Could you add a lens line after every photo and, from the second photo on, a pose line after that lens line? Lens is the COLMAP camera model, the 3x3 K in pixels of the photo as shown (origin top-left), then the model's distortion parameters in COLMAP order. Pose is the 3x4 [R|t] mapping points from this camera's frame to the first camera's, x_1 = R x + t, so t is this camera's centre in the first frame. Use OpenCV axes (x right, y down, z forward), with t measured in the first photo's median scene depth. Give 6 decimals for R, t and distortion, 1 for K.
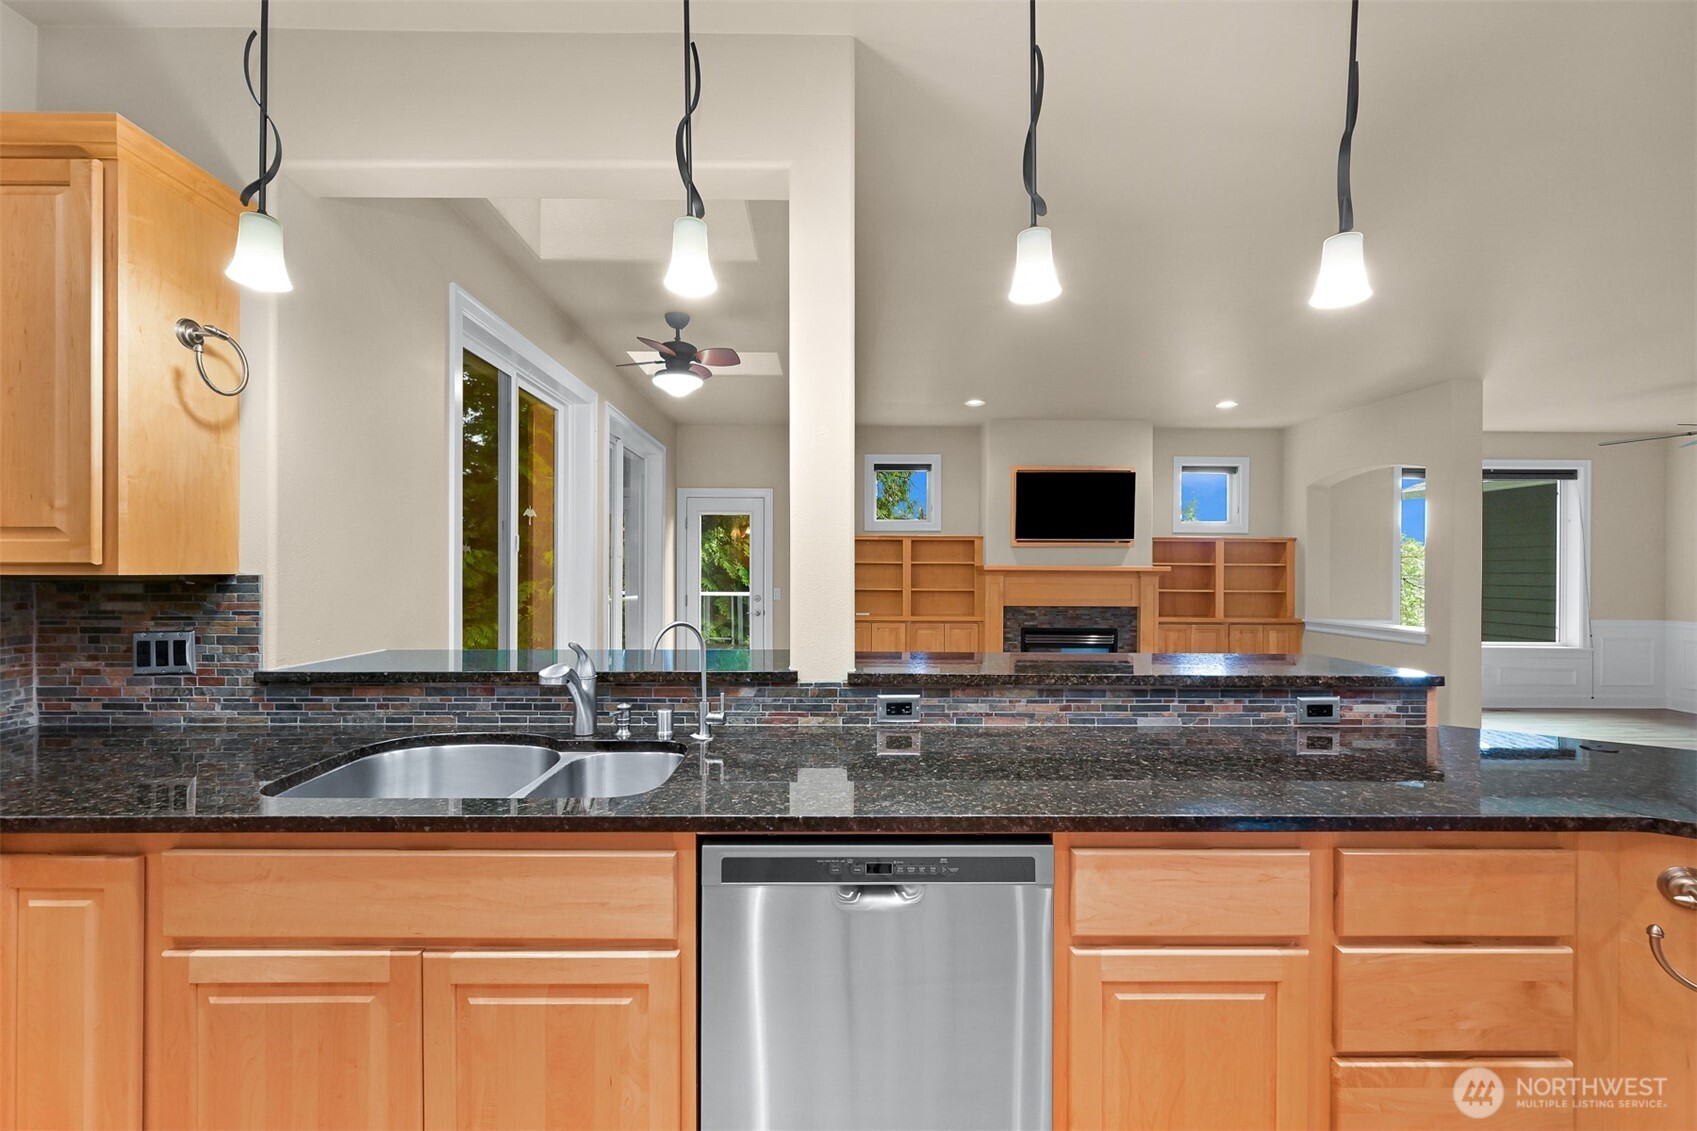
lens RADIAL K [[674.4, 0, 860.4], [0, 674.4, 568.0], [0, 0, 1]] dist [0.004957, 0.000227]
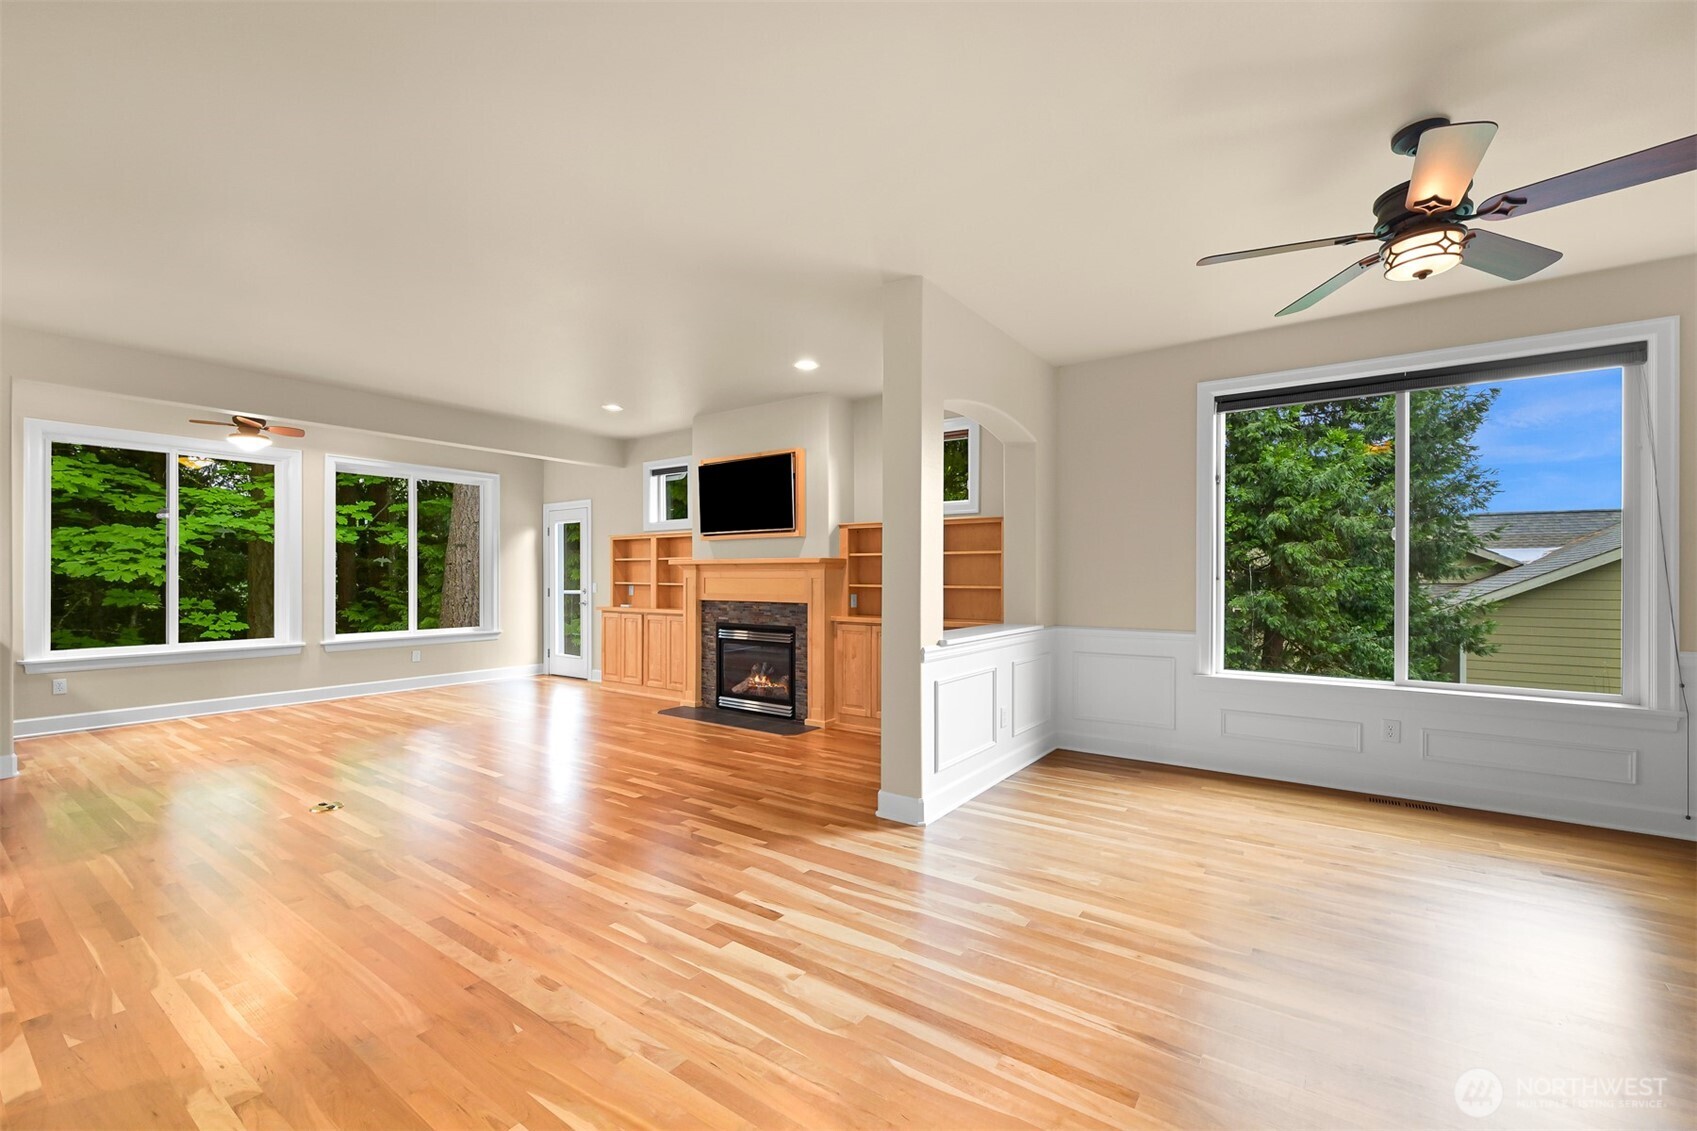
lens RADIAL K [[674.4, 0, 809.4], [0, 674.4, 575.9], [0, 0, 1]] dist [0.004957, 0.000227]
pose [[0.799721, -0.005488, -0.600347, 0.932088], [0.010715, 0.999929, 0.005132, 0.016660], [0.600276, -0.010537, 0.799723, 0.284993]]
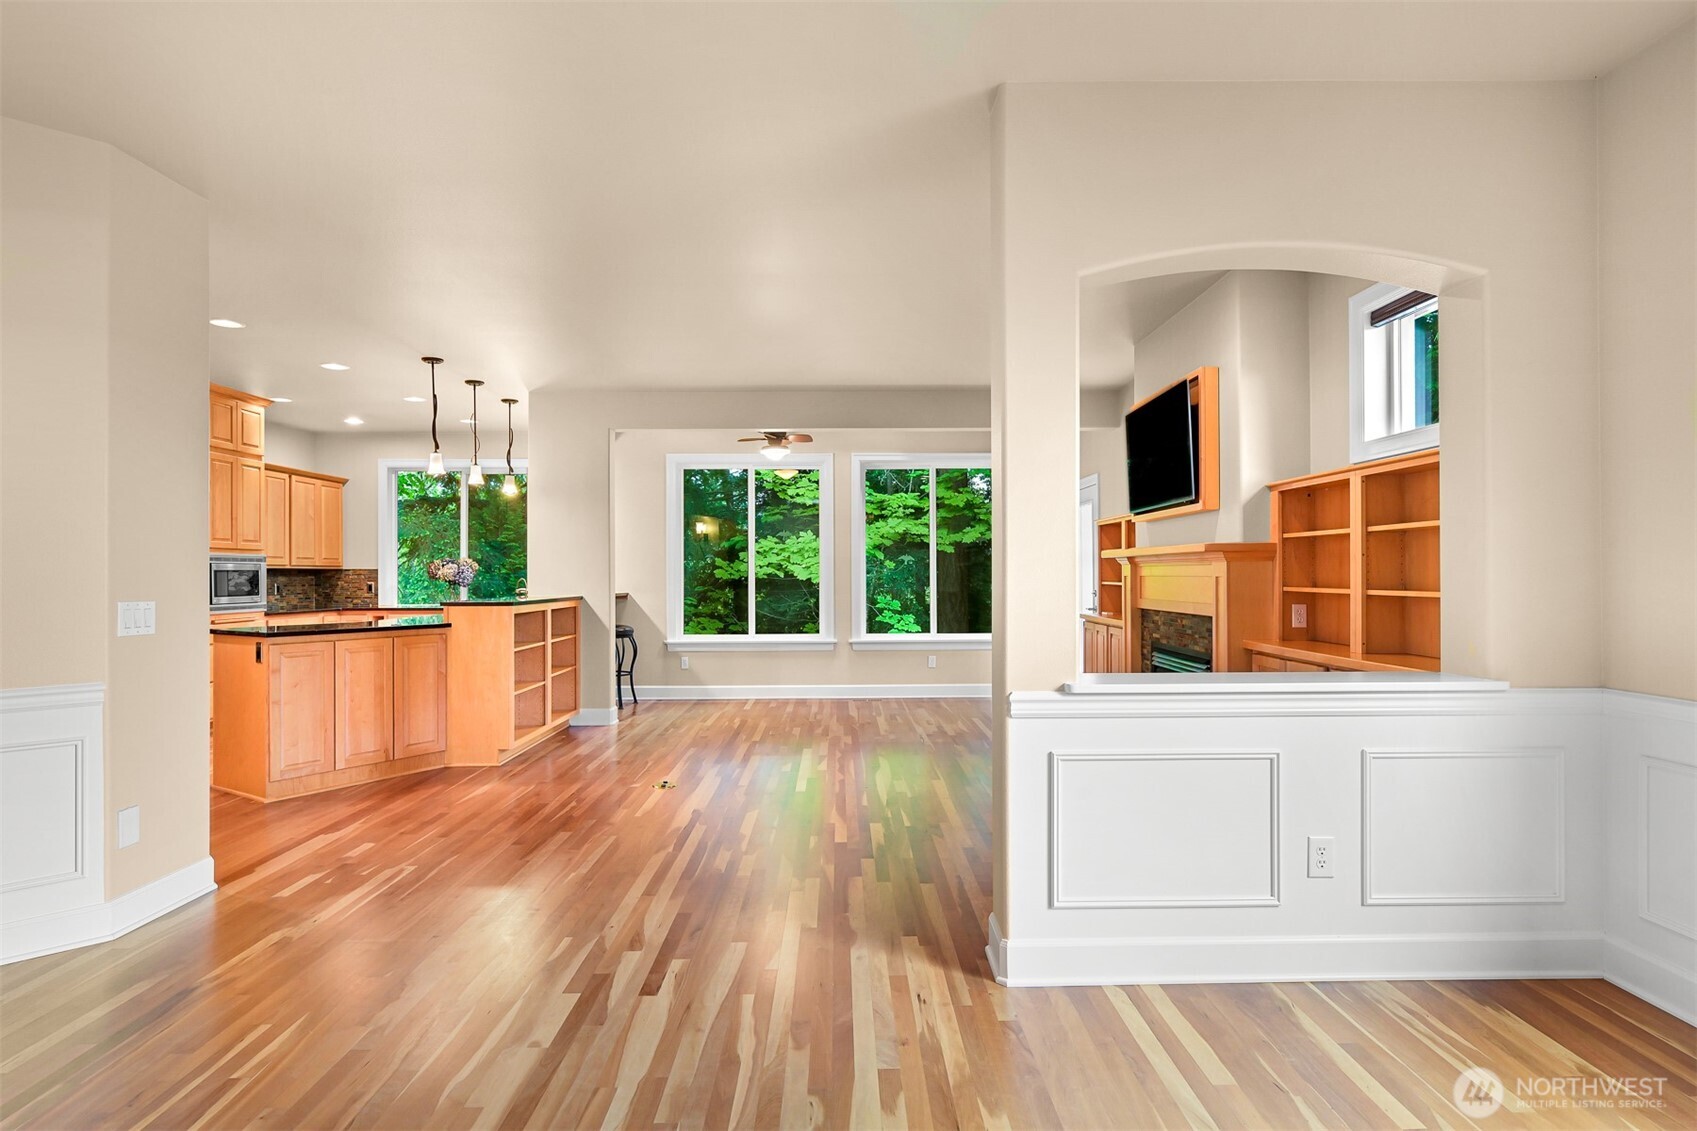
lens RADIAL K [[889.5, 0, 863.1], [0, 889.5, 575.4], [0, 0, 1]] dist [0.001150, 0.001102]
pose [[0.027386, -0.005459, -0.999610, 1.098855], [0.015425, 0.999868, -0.005038, 0.022196], [0.999506, -0.015281, 0.027466, 0.664600]]
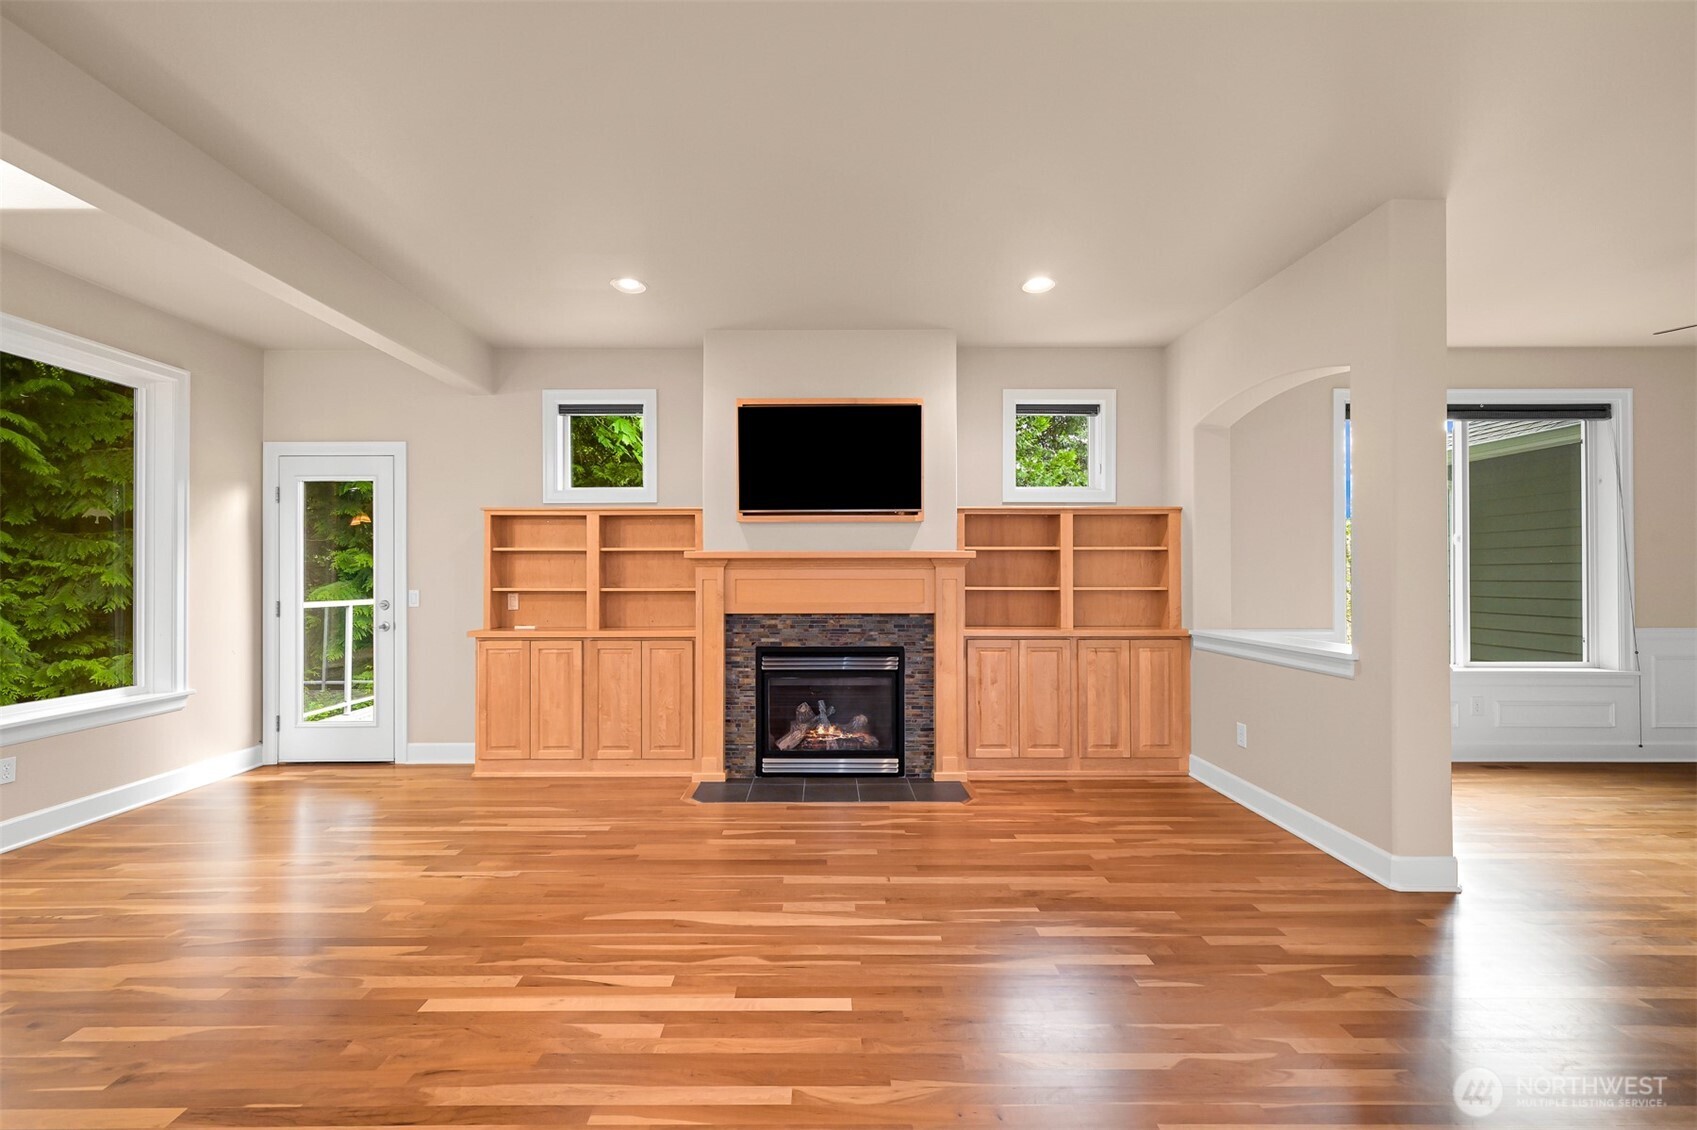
lens RADIAL K [[703.5, 0, 830.6], [0, 703.5, 572.2], [0, 0, 1]] dist [-0.000414, 0.001060]
pose [[0.999823, -0.007689, -0.017183, 0.319169], [0.007622, 0.999963, -0.003916, 0.019263], [0.017212, 0.003784, 0.999845, 0.314134]]
